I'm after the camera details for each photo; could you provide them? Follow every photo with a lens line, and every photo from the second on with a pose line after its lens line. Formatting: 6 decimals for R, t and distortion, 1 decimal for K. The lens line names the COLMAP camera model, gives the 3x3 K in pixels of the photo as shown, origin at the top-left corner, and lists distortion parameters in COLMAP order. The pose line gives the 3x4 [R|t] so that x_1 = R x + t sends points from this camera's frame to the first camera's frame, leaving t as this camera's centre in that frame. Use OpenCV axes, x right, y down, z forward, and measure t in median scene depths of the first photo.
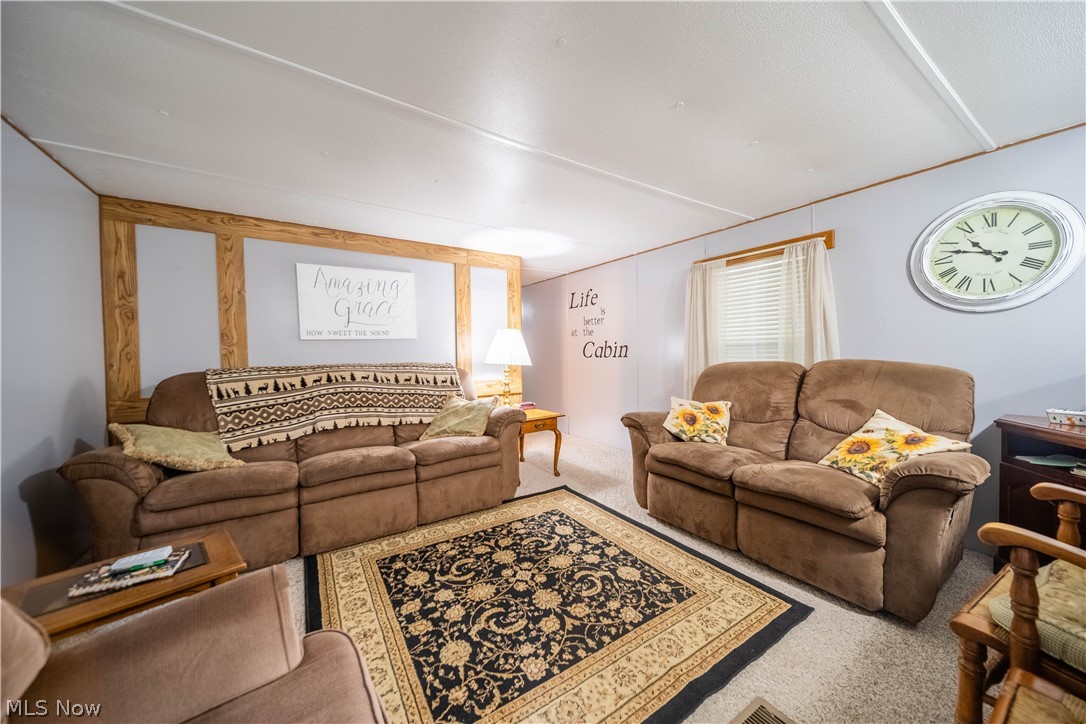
lens RADIAL K [[385.8, 0, 543.0], [0, 385.8, 362.0], [0, 0, 1]] dist [-0.000984, -0.000260]
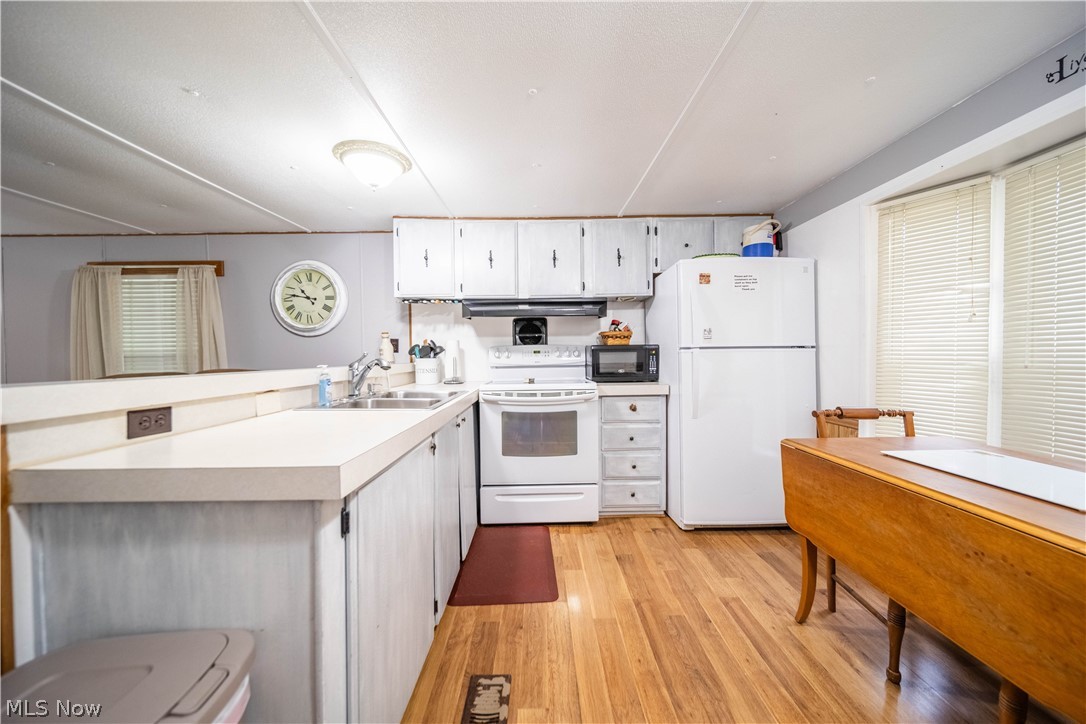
lens RADIAL K [[385.8, 0, 543.0], [0, 385.8, 362.0], [0, 0, 1]] dist [-0.000984, -0.000260]
pose [[0.527878, -0.009329, 0.849269, 0.255079], [0.029370, 0.999542, -0.007275, 0.009604], [-0.848812, 0.028784, 0.527911, -0.470132]]
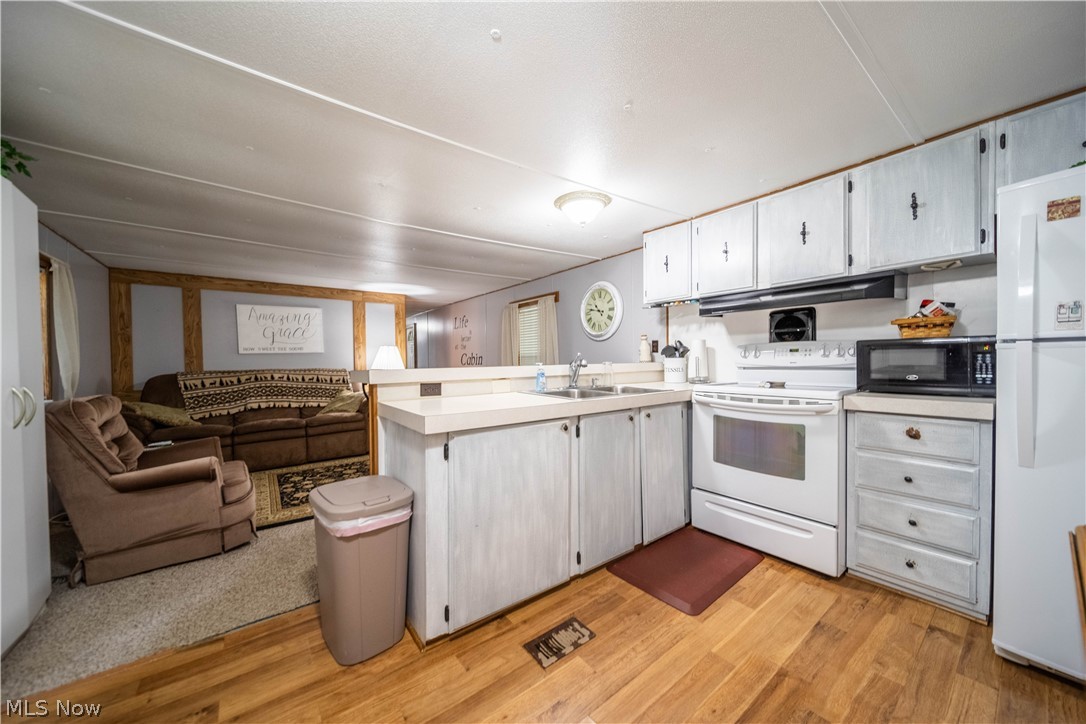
lens RADIAL K [[385.8, 0, 543.0], [0, 385.8, 362.0], [0, 0, 1]] dist [-0.000984, -0.000260]
pose [[0.996824, -0.003487, 0.079556, 0.539368], [0.005157, 0.999770, -0.020794, 0.016075], [-0.079465, 0.021138, 0.996614, -0.741266]]
